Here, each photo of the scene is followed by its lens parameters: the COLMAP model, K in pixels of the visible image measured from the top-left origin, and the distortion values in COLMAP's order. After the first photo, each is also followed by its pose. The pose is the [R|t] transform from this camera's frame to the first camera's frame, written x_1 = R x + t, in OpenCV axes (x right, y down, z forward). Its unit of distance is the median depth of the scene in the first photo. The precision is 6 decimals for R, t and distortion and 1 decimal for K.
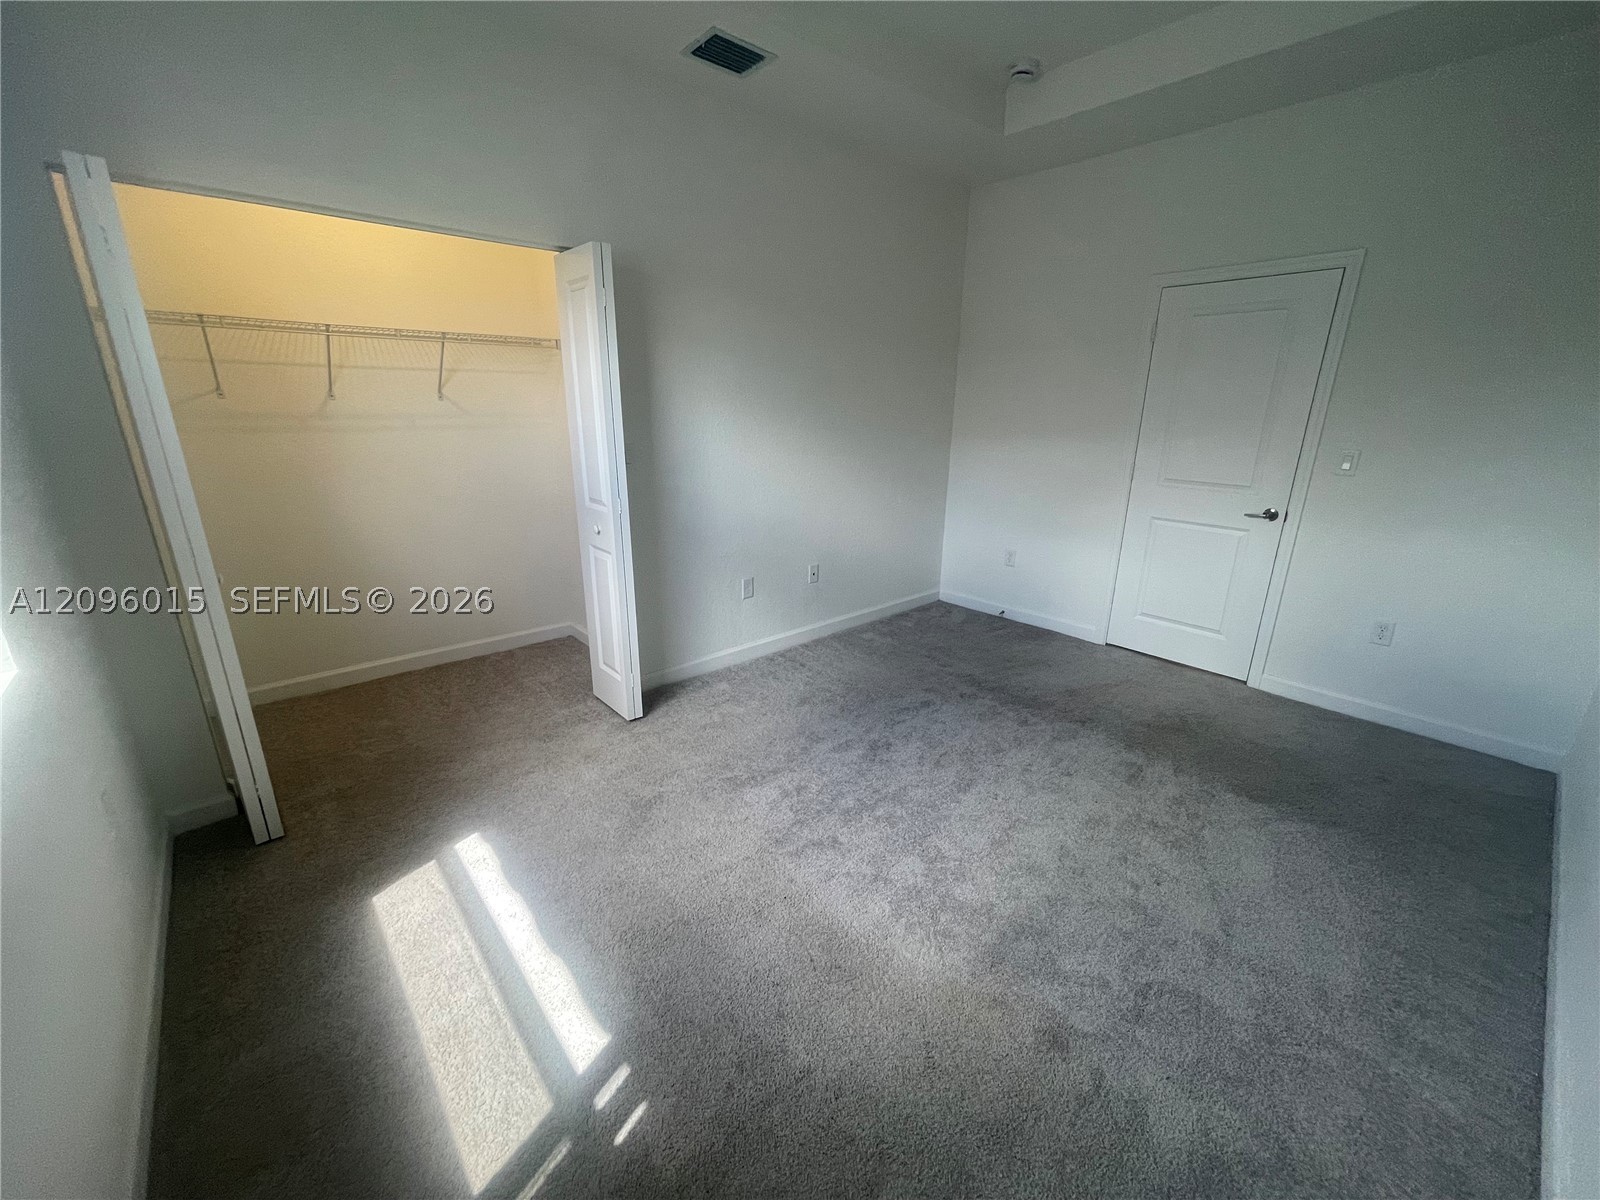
lens RADIAL K [[643.5, 0, 796.0], [0, 643.5, 599.1], [0, 0, 1]] dist [-0.001653, 0.000921]
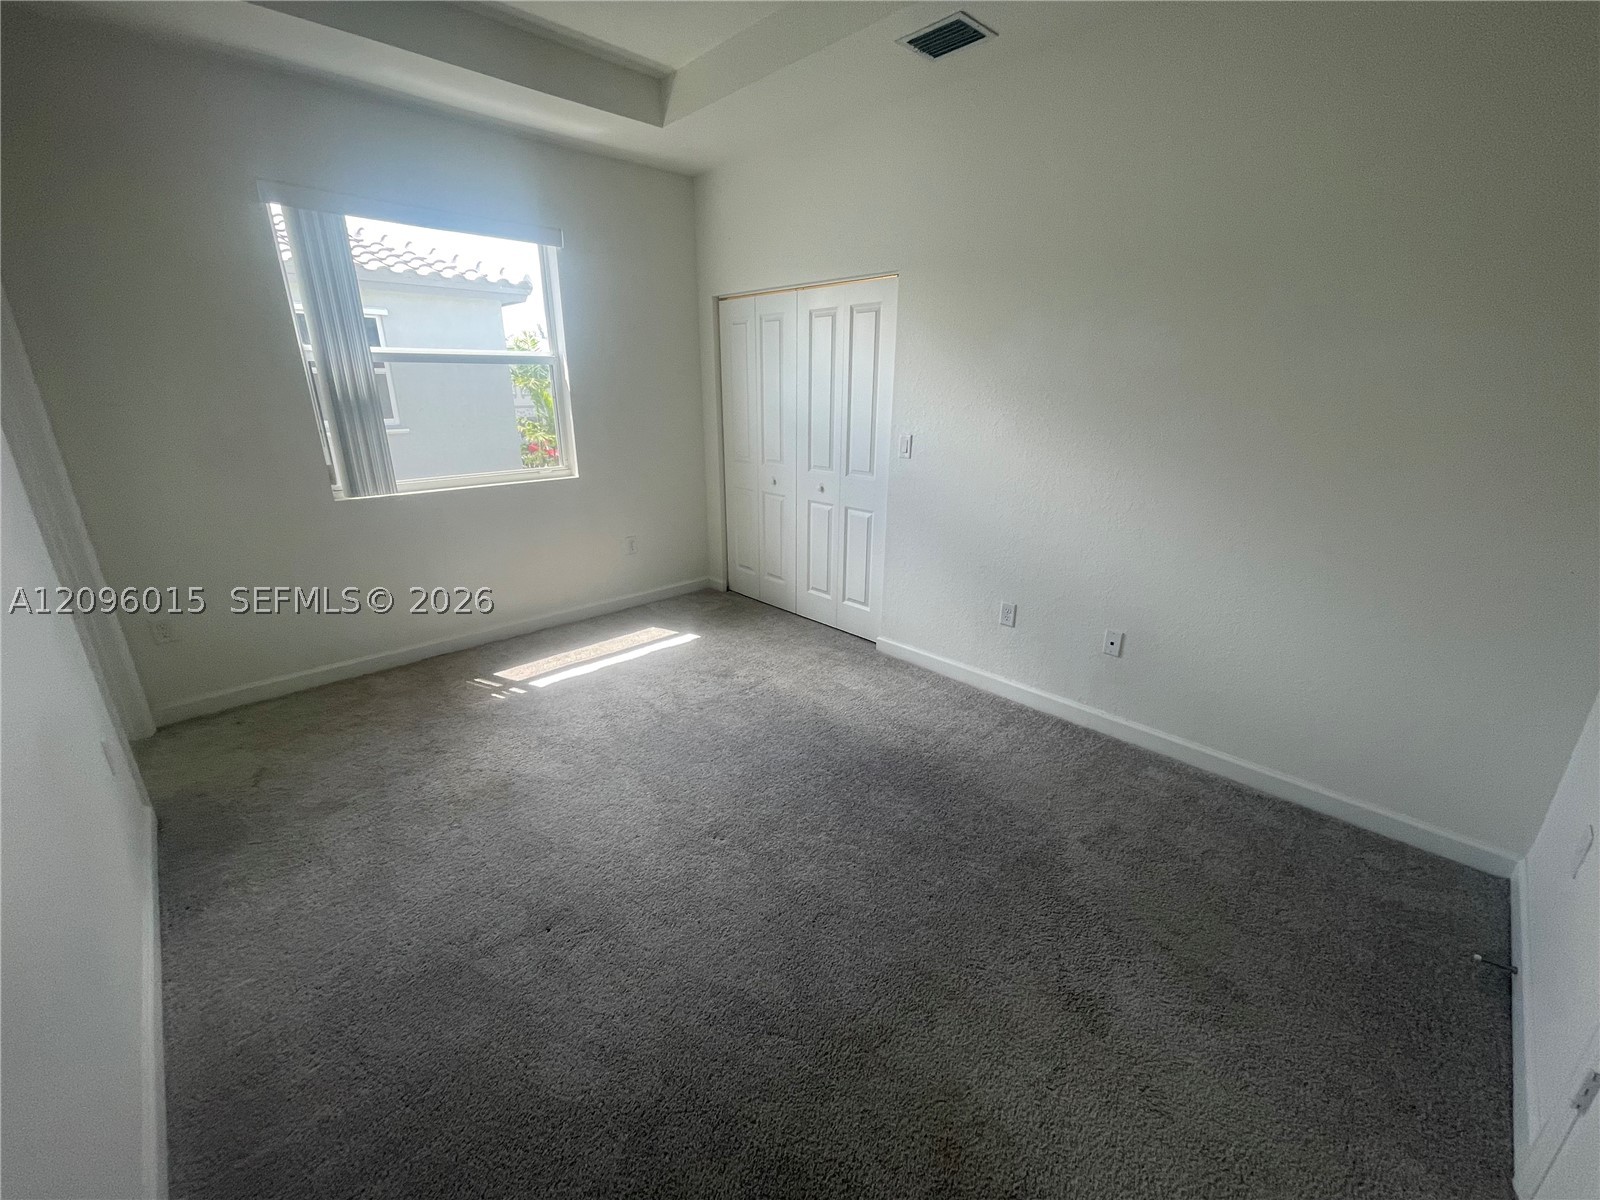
lens RADIAL K [[643.5, 0, 796.0], [0, 643.5, 599.1], [0, 0, 1]] dist [-0.001653, 0.000921]
pose [[0.045504, 0.307905, -0.950328, 0.674293], [-0.300971, 0.911336, 0.280860, -0.178875], [0.952547, 0.273241, 0.134140, 0.560843]]
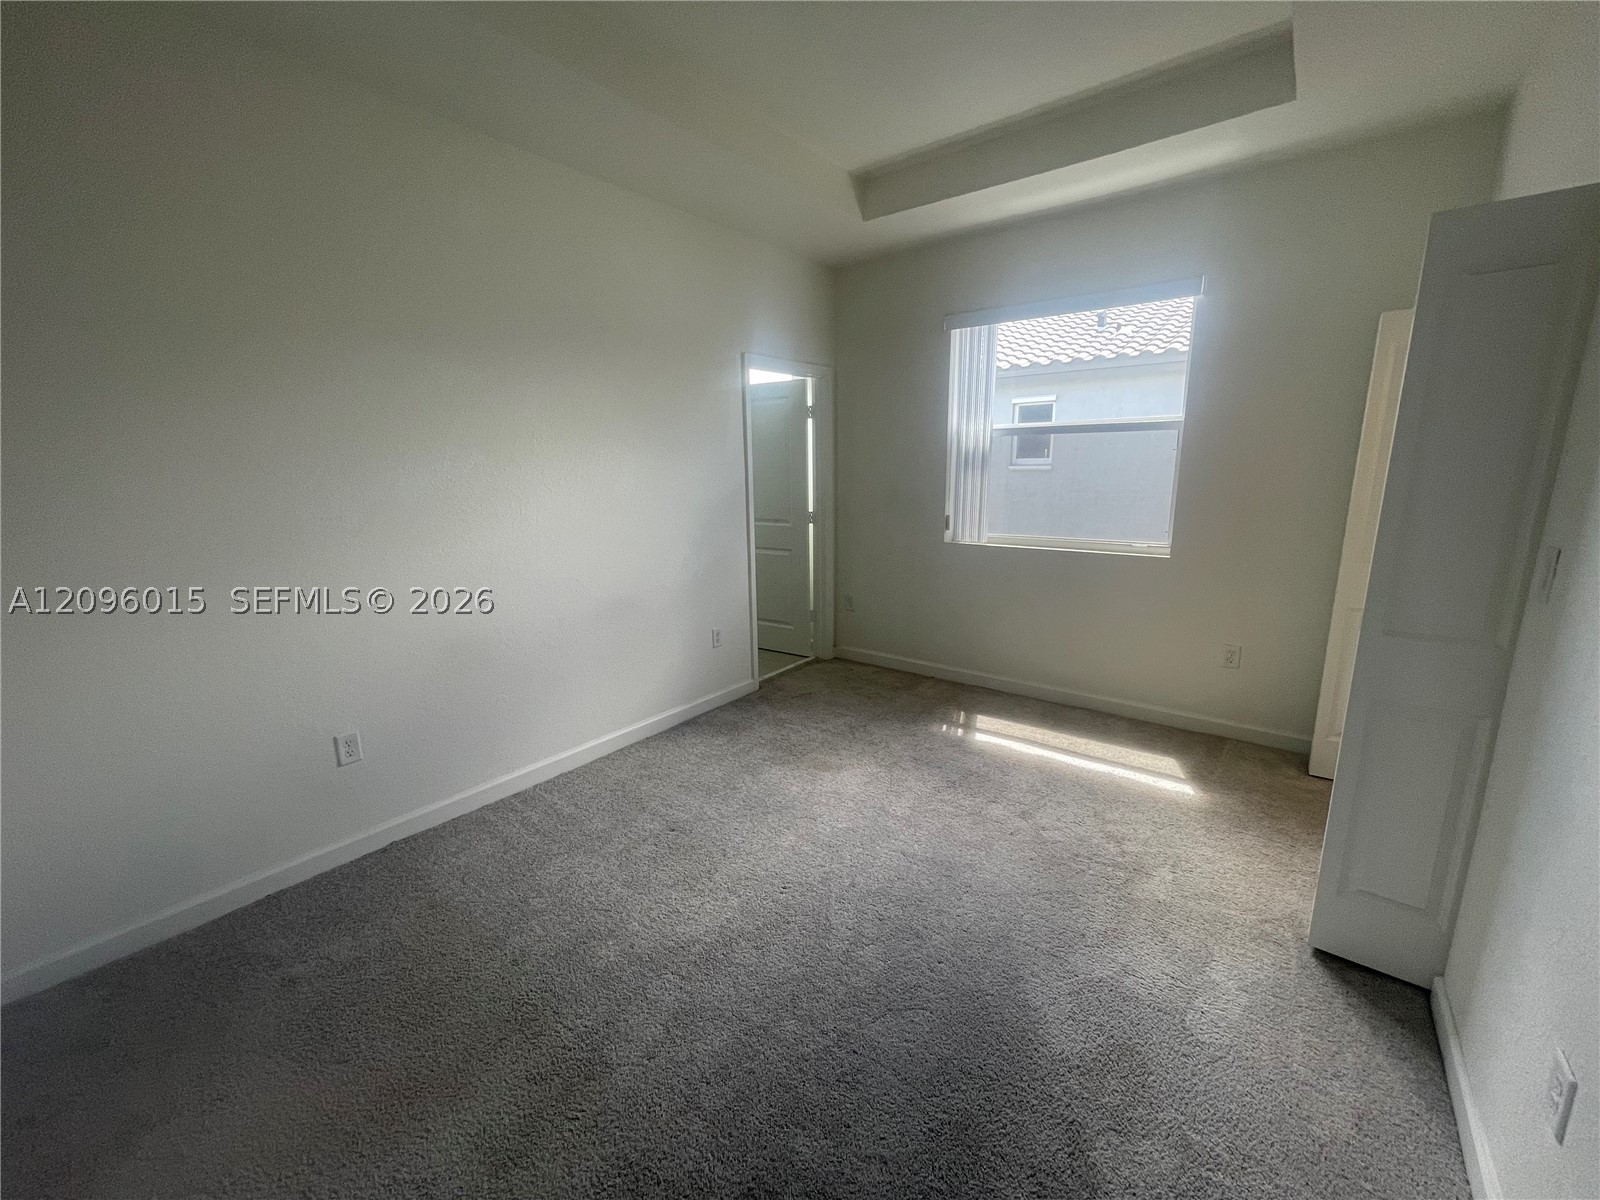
lens RADIAL K [[643.5, 0, 796.0], [0, 643.5, 599.1], [0, 0, 1]] dist [-0.001653, 0.000921]
pose [[-0.982096, 0.043720, -0.183240, 0.277156], [-0.050883, 0.874979, 0.481479, -0.307254], [0.181382, 0.482182, -0.857089, 0.997883]]
